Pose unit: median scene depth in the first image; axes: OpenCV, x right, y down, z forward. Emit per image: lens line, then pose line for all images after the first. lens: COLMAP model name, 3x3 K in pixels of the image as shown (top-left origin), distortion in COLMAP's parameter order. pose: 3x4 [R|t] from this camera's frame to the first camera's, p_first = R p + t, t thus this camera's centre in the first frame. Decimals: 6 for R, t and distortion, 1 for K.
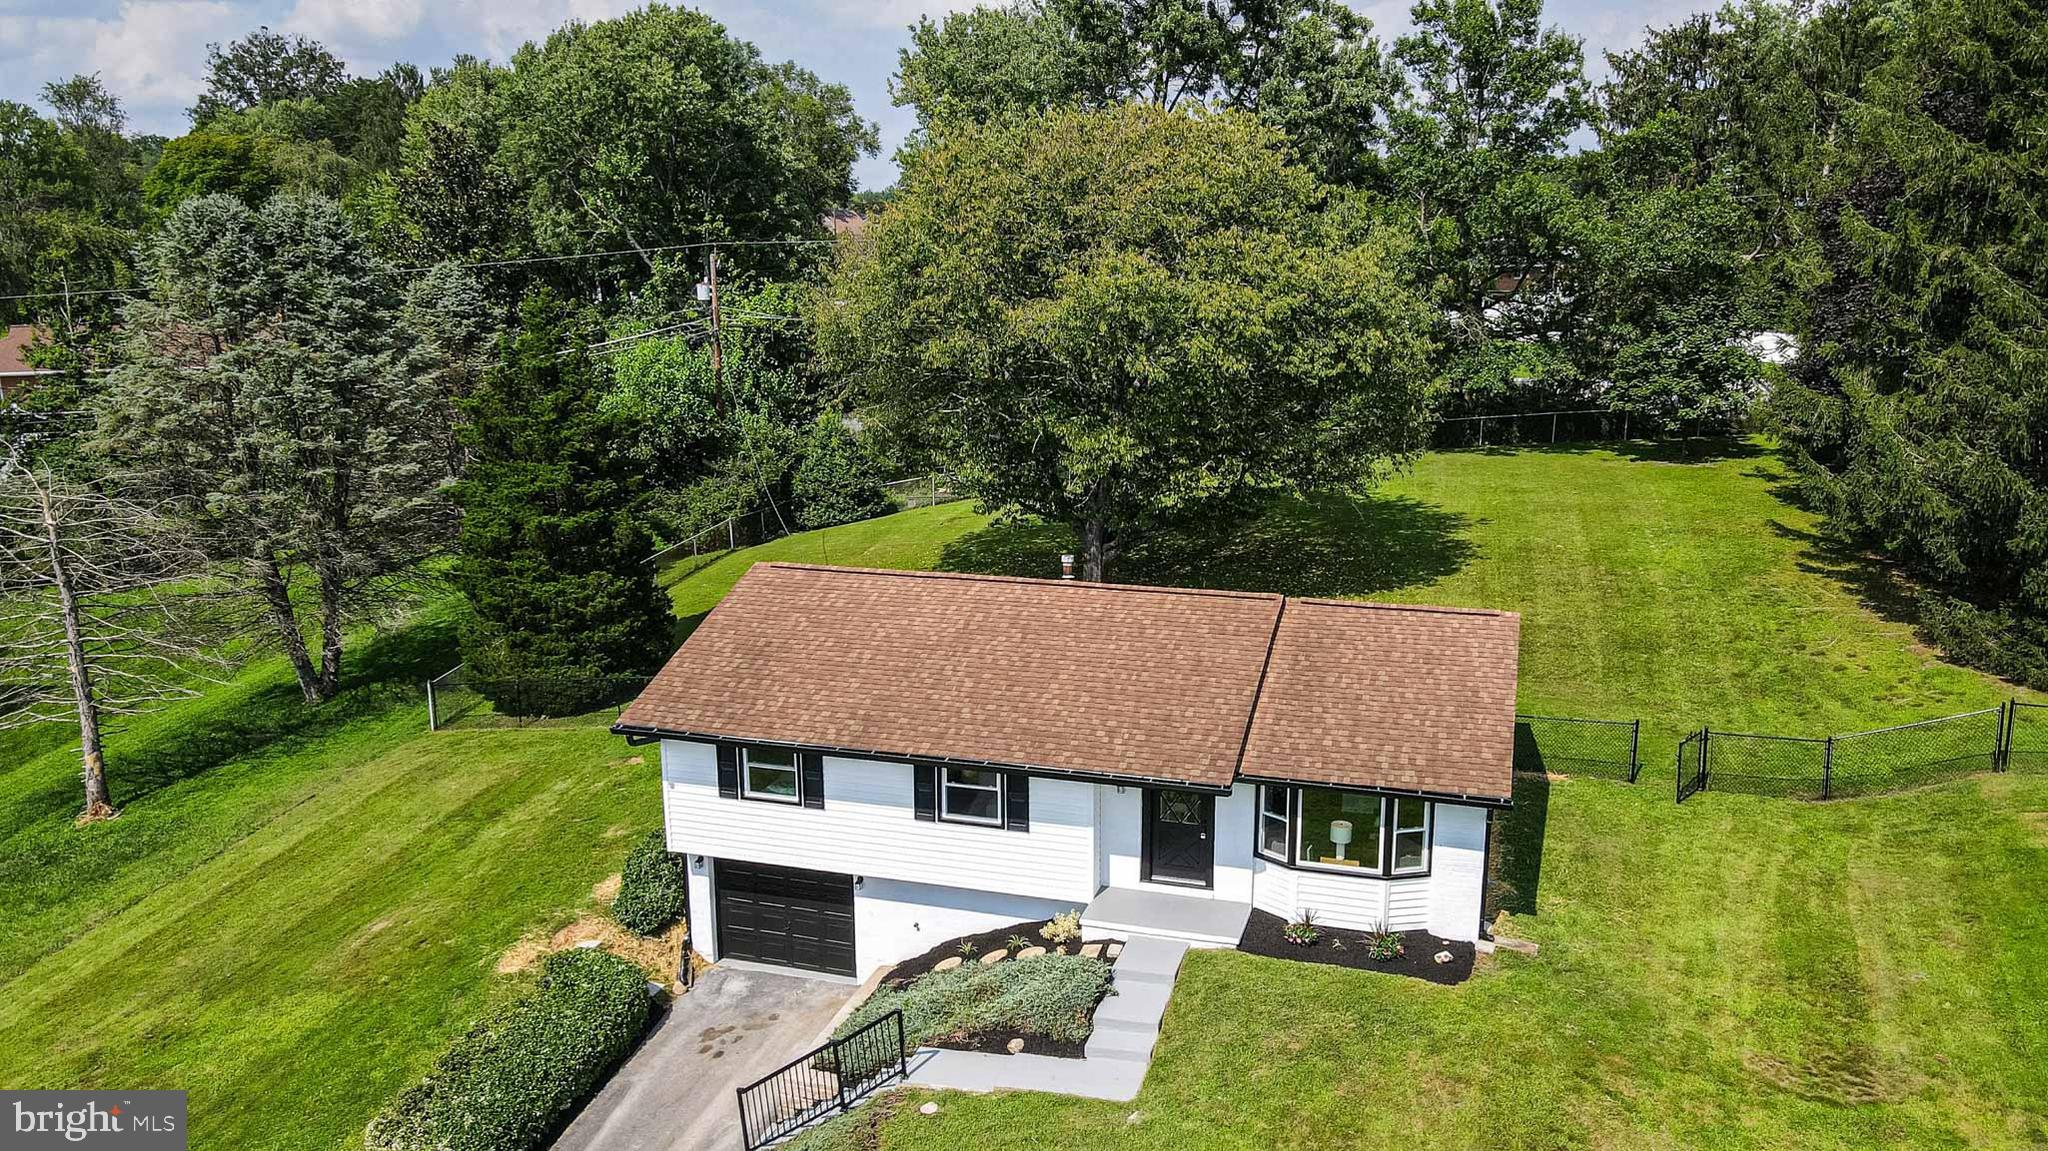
lens RADIAL K [[1511.6, 0, 1039.3], [0, 1511.6, 580.8], [0, 0, 1]] dist [0.007737, 0.026062]
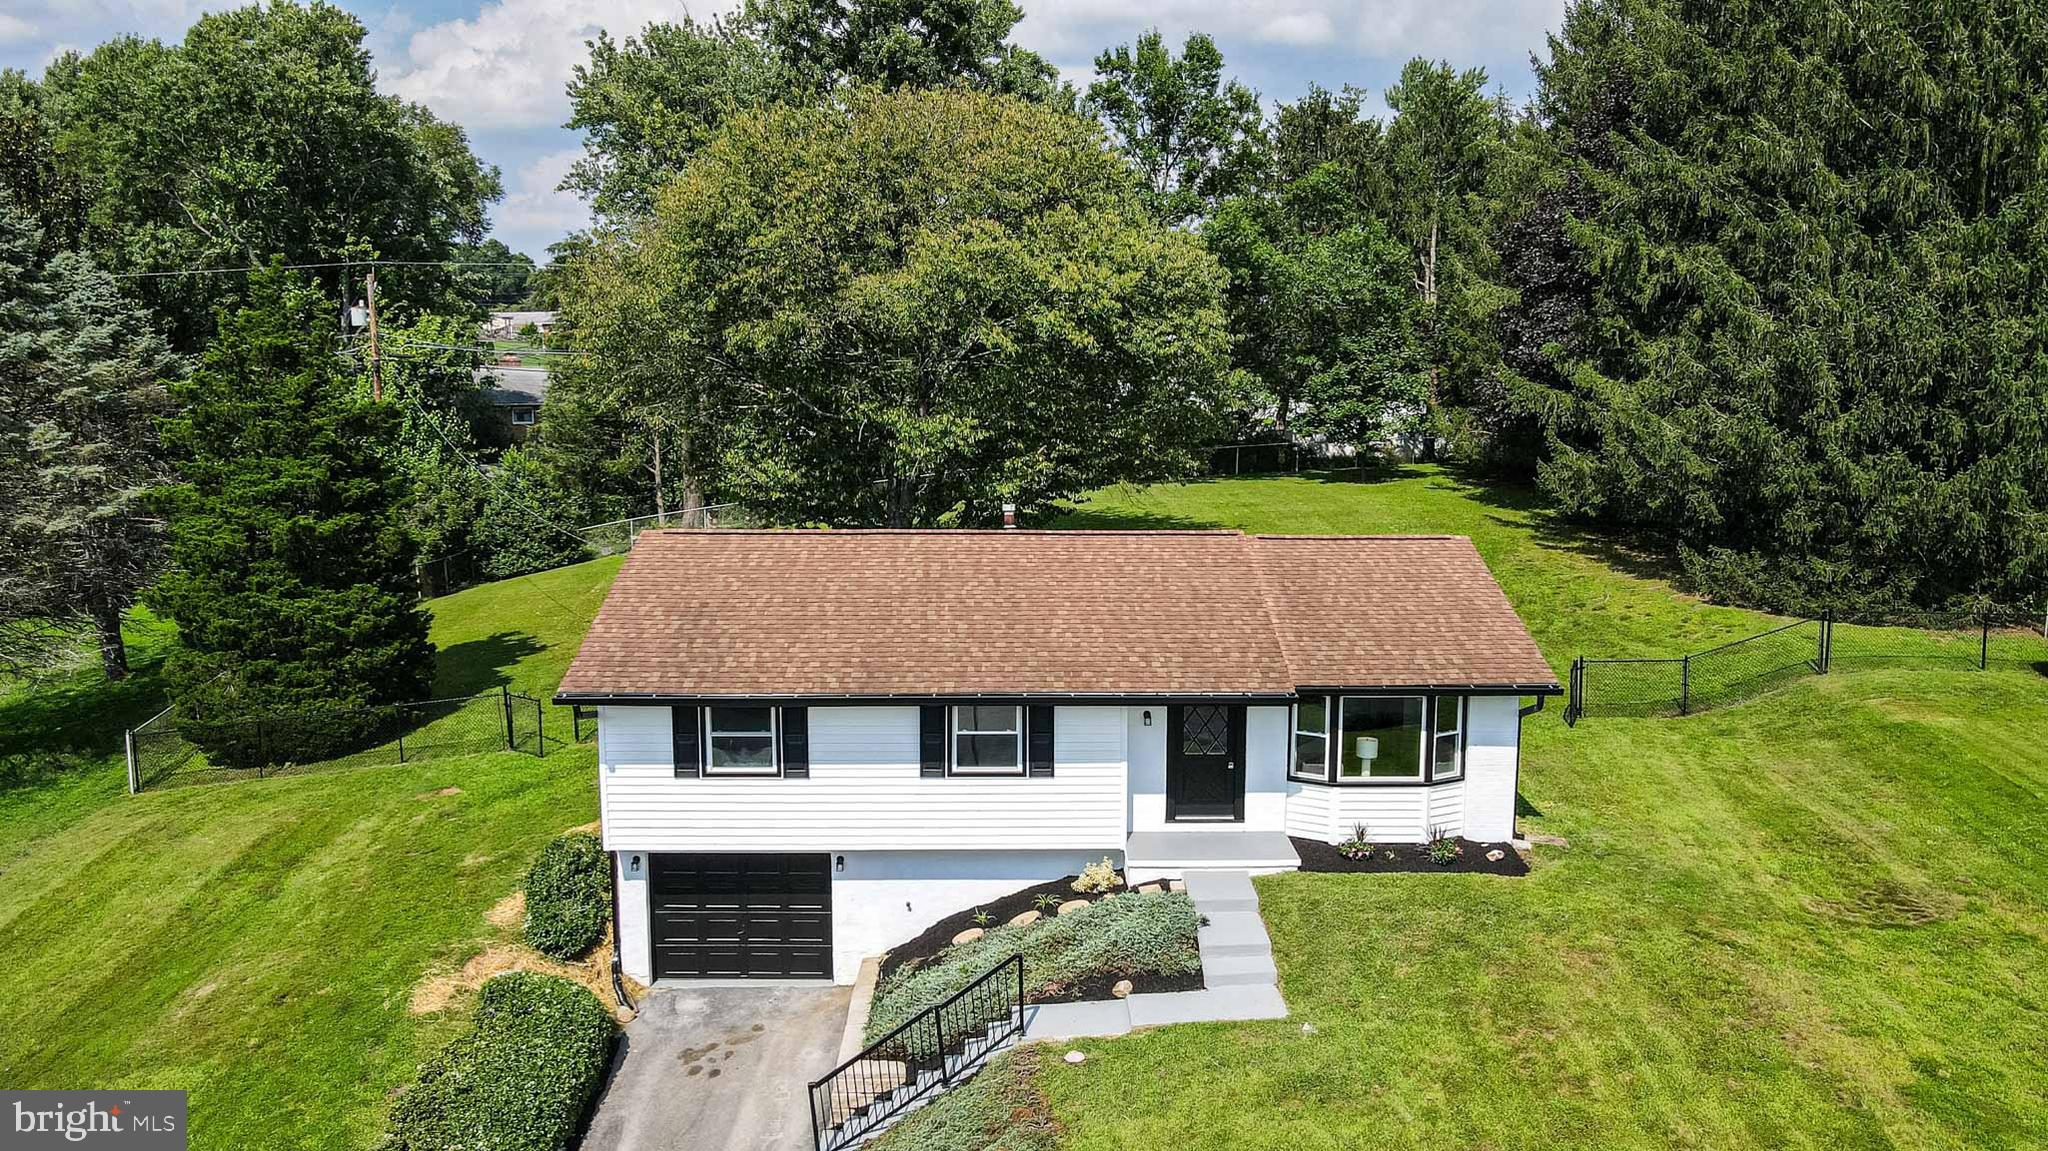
lens RADIAL K [[1511.6, 0, 1037.6], [0, 1511.6, 579.2], [0, 0, 1]] dist [0.007737, 0.026062]
pose [[0.951348, -0.037712, 0.305800, -0.270619], [0.060930, 0.995909, -0.066735, 0.099922], [-0.302032, 0.082121, 0.949754, 0.115236]]
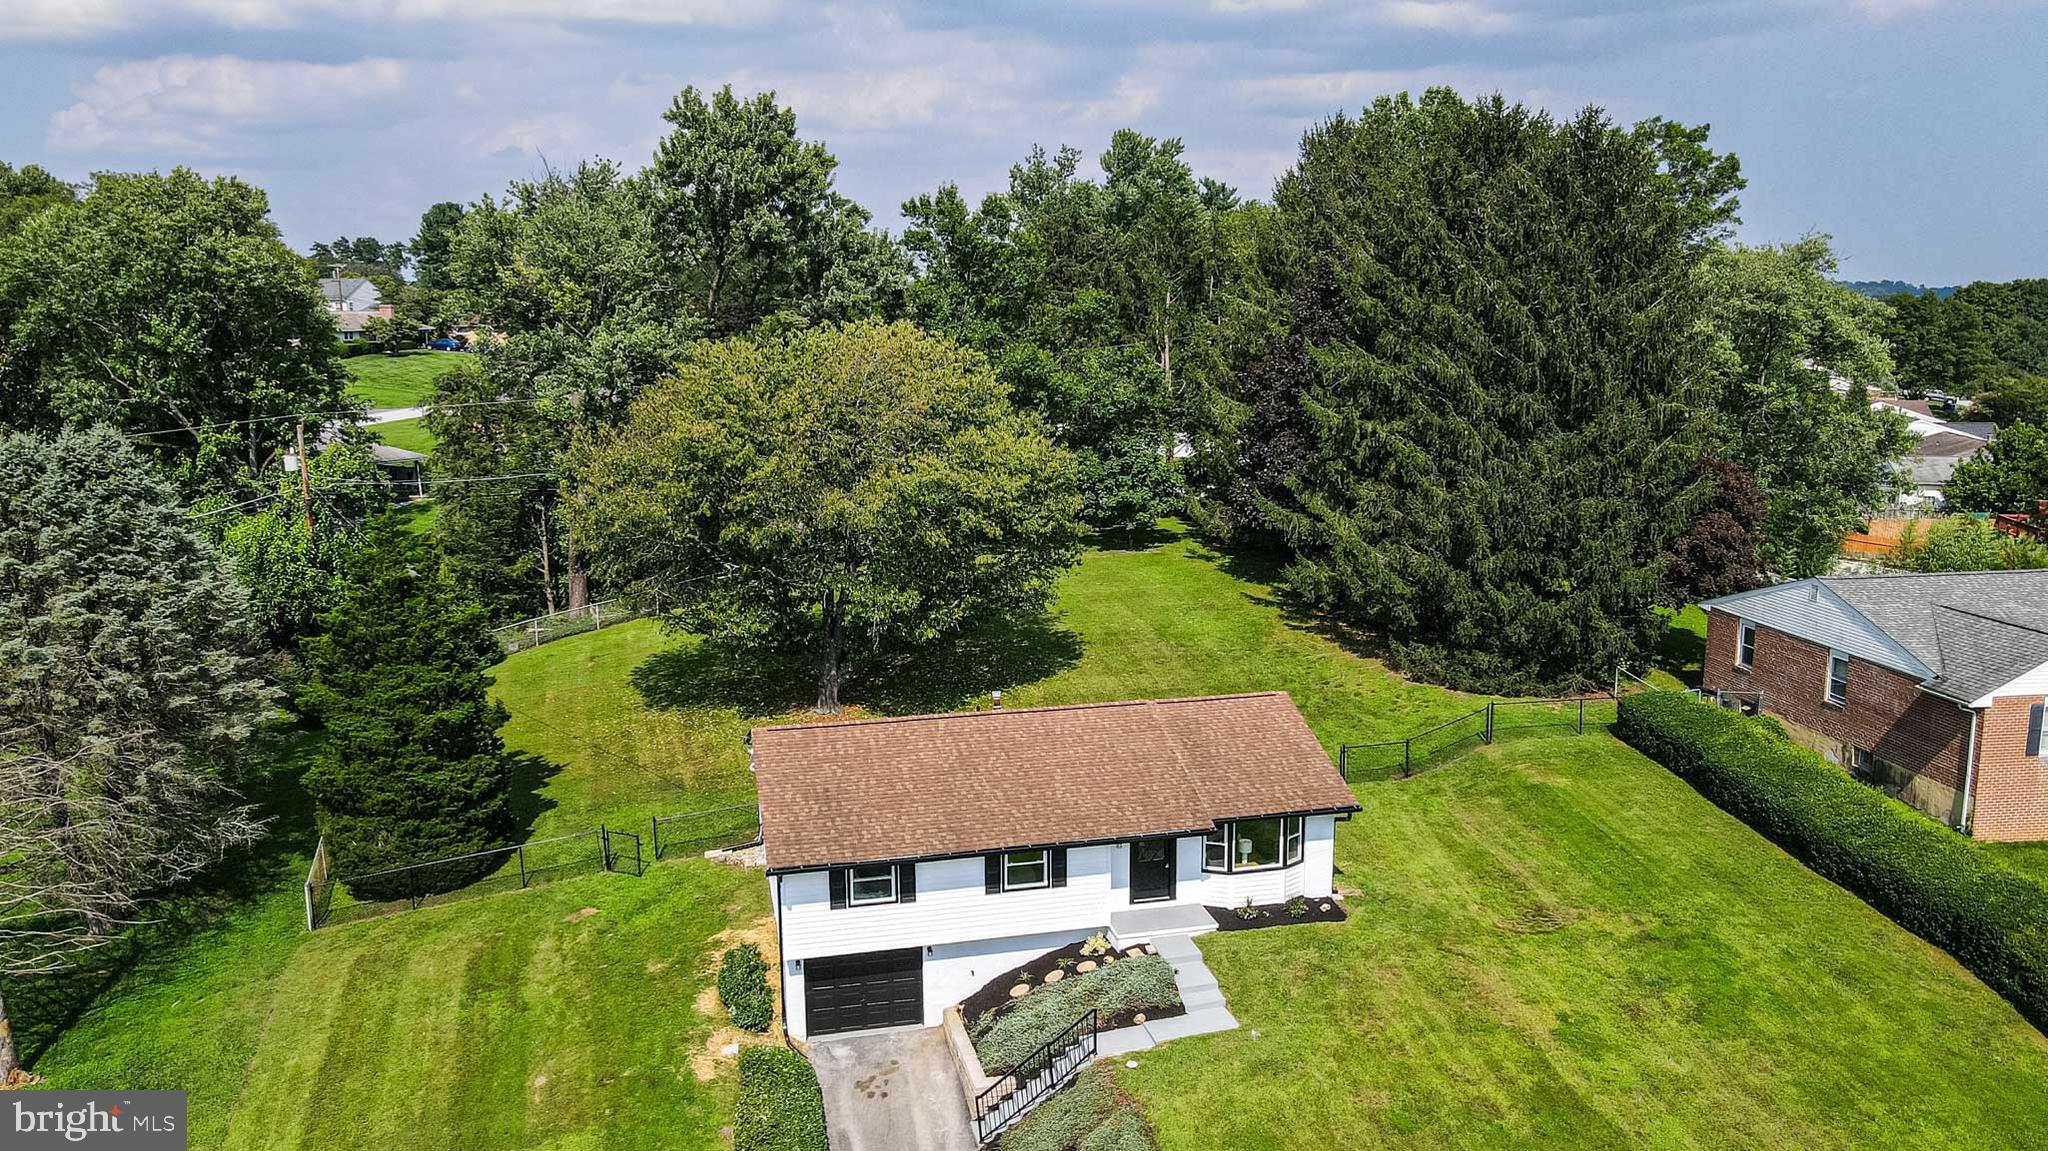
lens RADIAL K [[1511.6, 0, 1041.2], [0, 1511.6, 585.2], [0, 0, 1]] dist [0.007737, 0.026062]
pose [[0.859409, -0.098505, 0.501710, -0.682695], [0.114193, 0.993458, -0.000554, -0.116670], [-0.498374, 0.057768, 0.865036, -0.253896]]
